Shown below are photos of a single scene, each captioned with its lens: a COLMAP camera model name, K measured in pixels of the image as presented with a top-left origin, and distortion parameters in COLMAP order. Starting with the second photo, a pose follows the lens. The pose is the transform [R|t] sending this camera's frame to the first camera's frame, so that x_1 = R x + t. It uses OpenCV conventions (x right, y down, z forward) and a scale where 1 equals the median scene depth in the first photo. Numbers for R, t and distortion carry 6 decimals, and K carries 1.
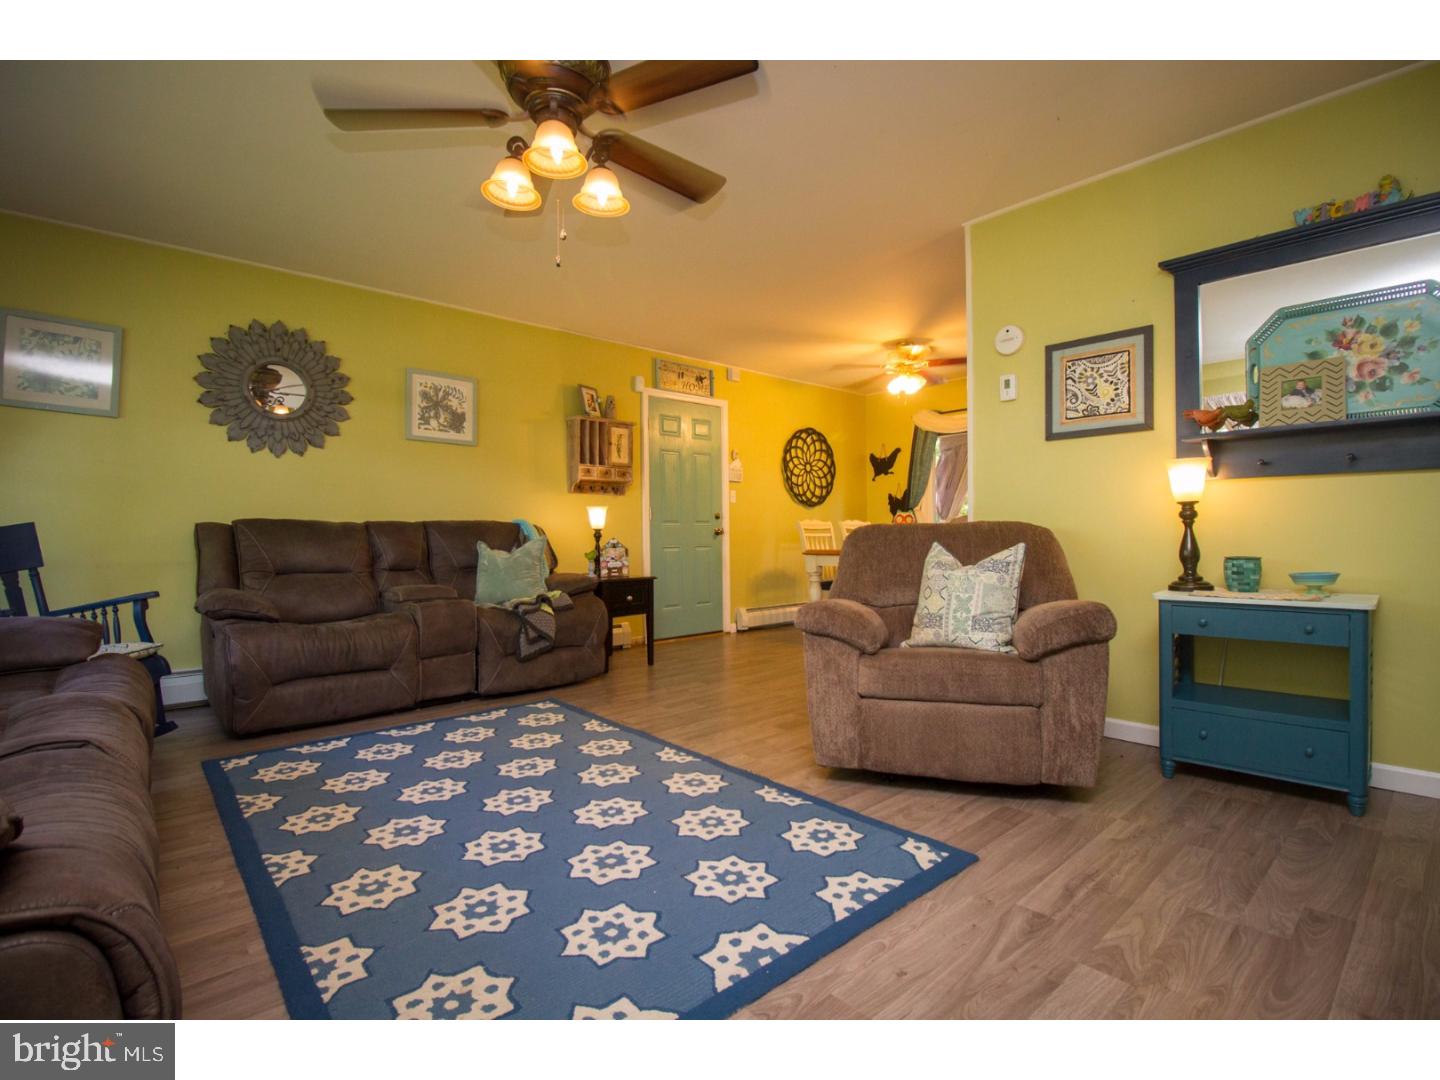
lens RADIAL K [[685.8, 0, 720.0], [0, 685.8, 540.0], [0, 0, 1]] dist [-0.000532, -0.000164]
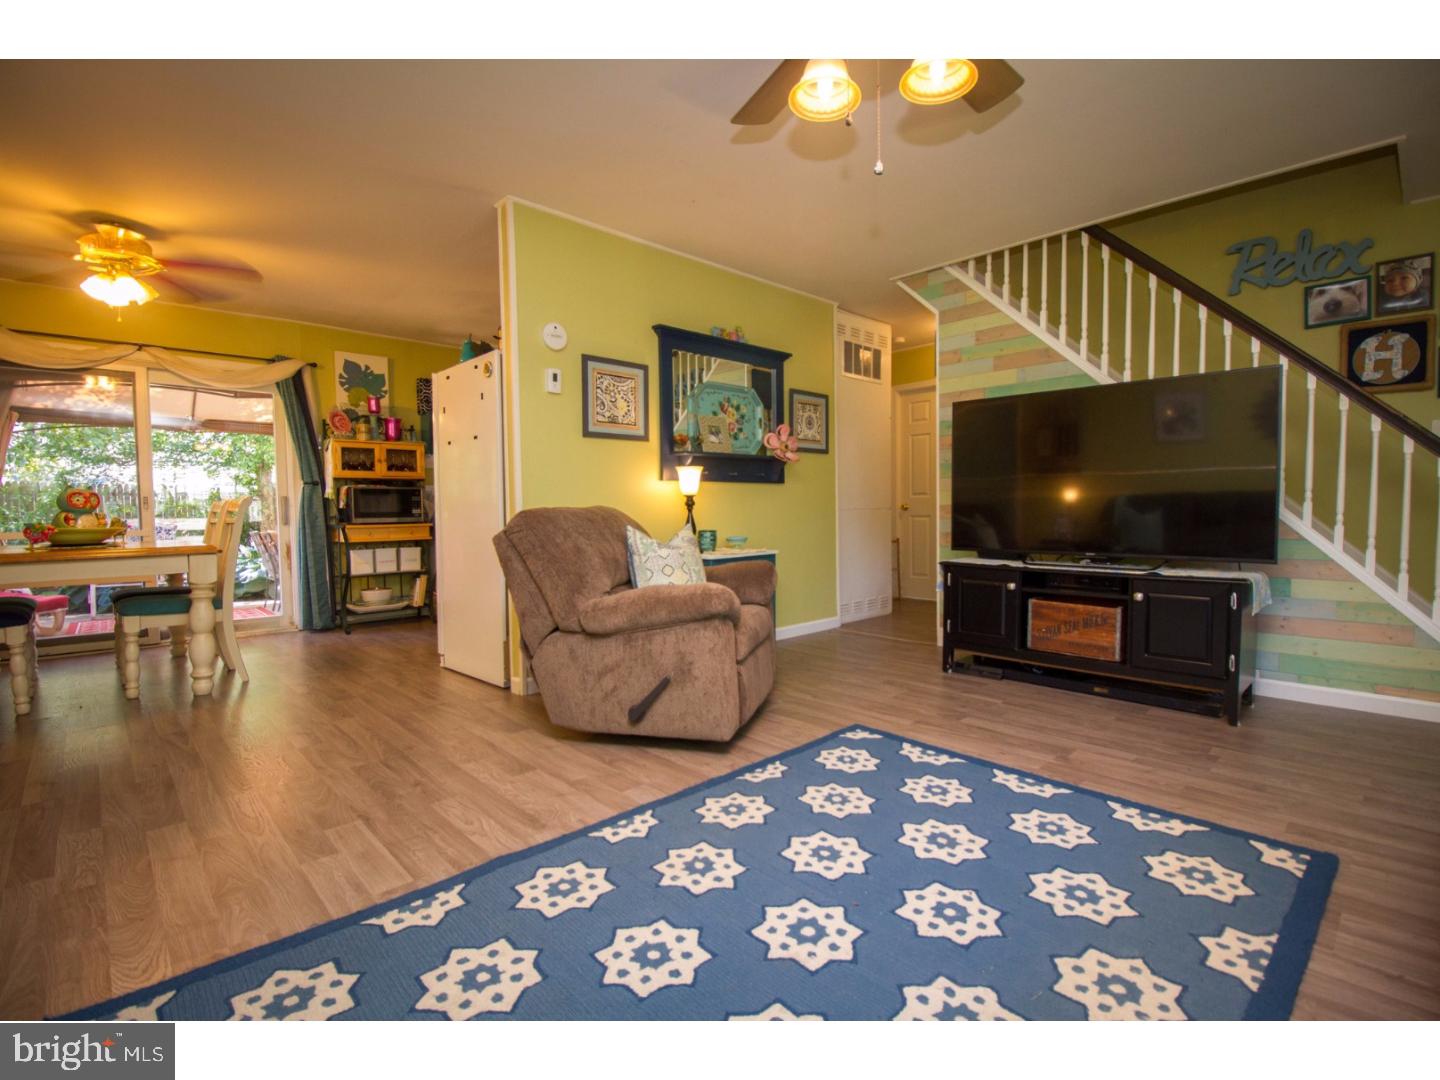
lens RADIAL K [[674.7, 0, 720.0], [0, 674.7, 540.0], [0, 0, 1]] dist [-0.016443, -0.001118]
pose [[-0.025814, -0.040460, 0.998848, -0.670201], [0.020833, 0.998942, 0.041002, -0.012961], [-0.999450, 0.021868, -0.024944, 0.802976]]
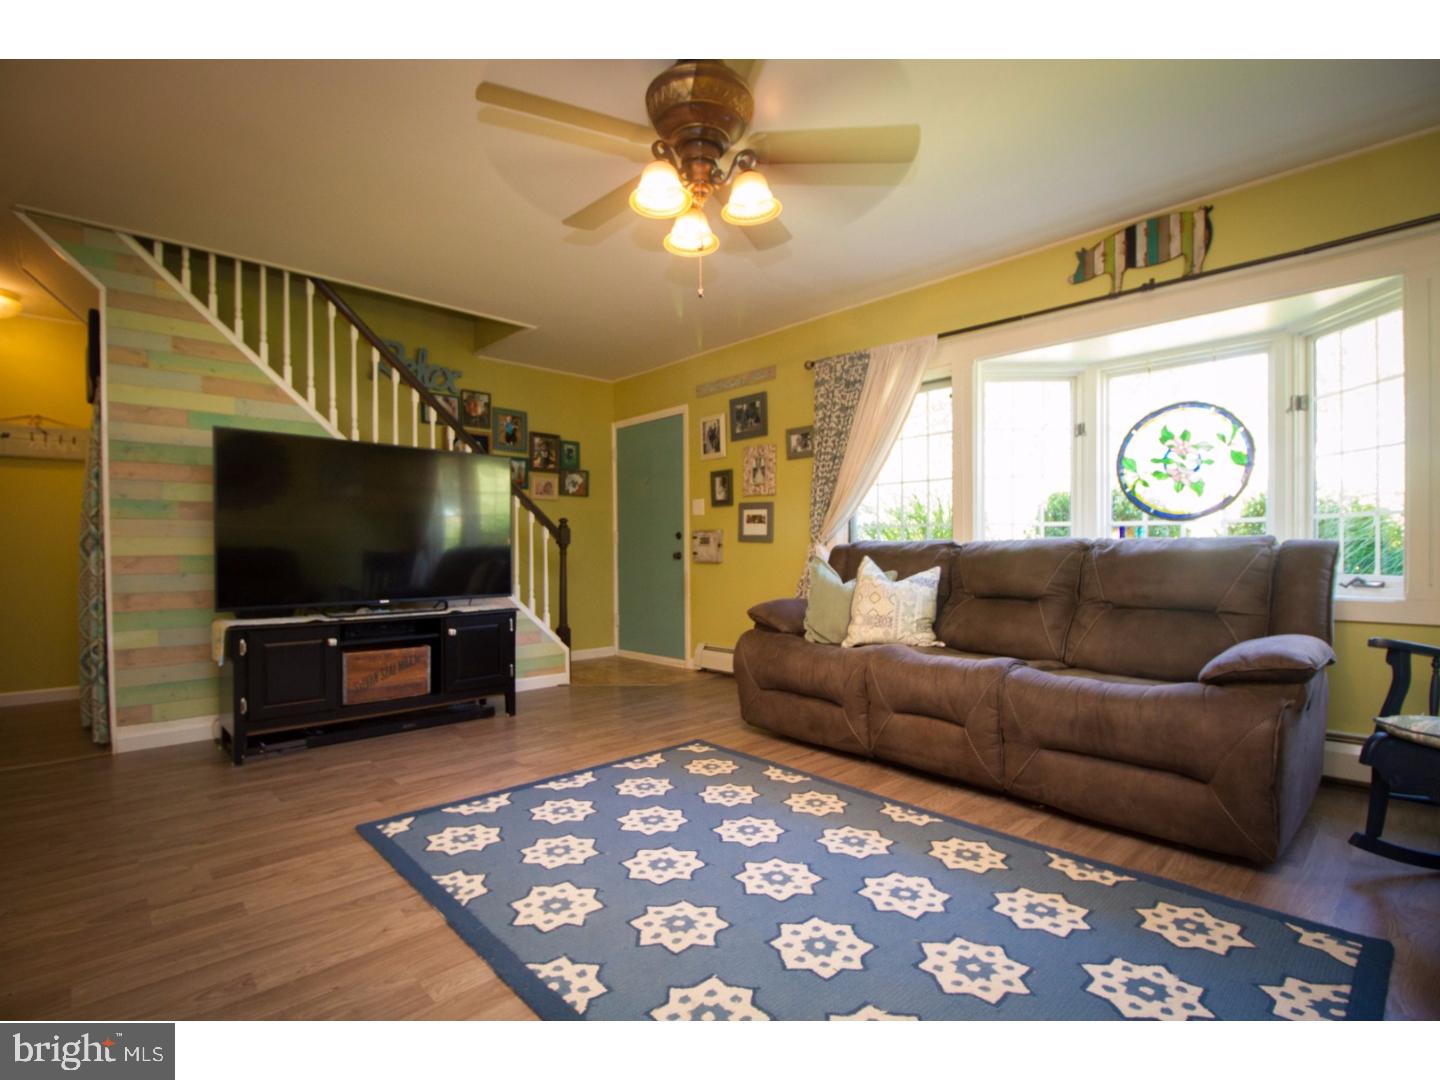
lens RADIAL K [[682.7, 0, 718.1], [0, 682.7, 553.0], [0, 0, 1]] dist [-0.005012, -0.001197]
pose [[-0.999533, 0.017460, -0.025069, -0.152906], [0.017090, 0.999743, 0.014897, -0.022993], [0.025323, 0.014462, -0.999575, 1.344963]]
